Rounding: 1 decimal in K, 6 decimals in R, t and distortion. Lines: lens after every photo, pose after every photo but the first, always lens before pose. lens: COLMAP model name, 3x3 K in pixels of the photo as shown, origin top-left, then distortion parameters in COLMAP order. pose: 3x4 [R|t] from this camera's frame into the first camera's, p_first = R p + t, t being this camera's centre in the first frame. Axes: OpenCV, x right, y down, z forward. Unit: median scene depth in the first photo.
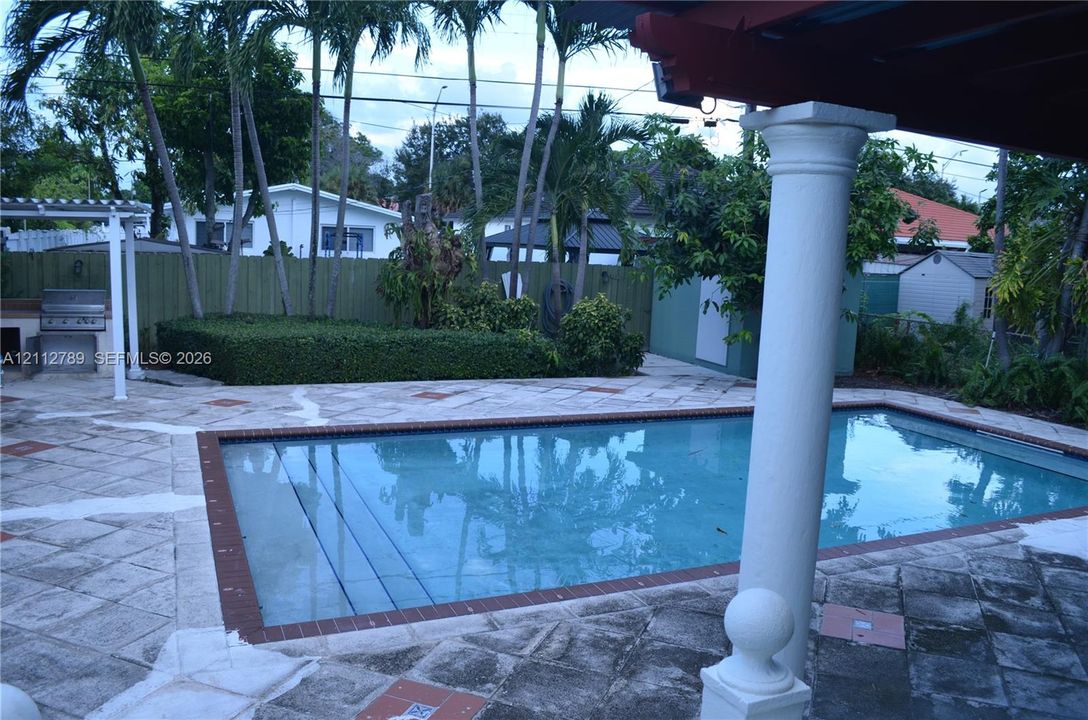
lens RADIAL K [[850.5, 0, 547.8], [0, 850.5, 361.9], [0, 0, 1]] dist [-0.083384, 0.013046]
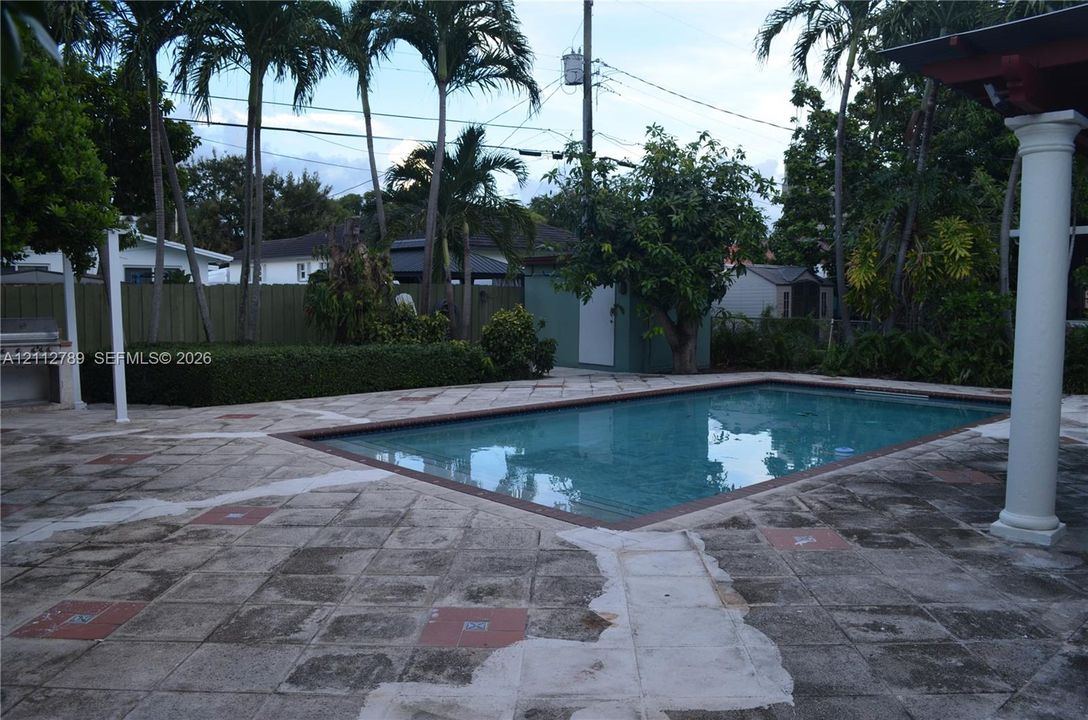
lens RADIAL K [[850.5, 0, 547.8], [0, 850.5, 361.9], [0, 0, 1]] dist [-0.083384, 0.013046]
pose [[0.945001, -0.065951, 0.320348, -0.376010], [0.082336, 0.995885, -0.037859, 0.056008], [-0.316533, 0.062153, 0.946543, -0.074688]]
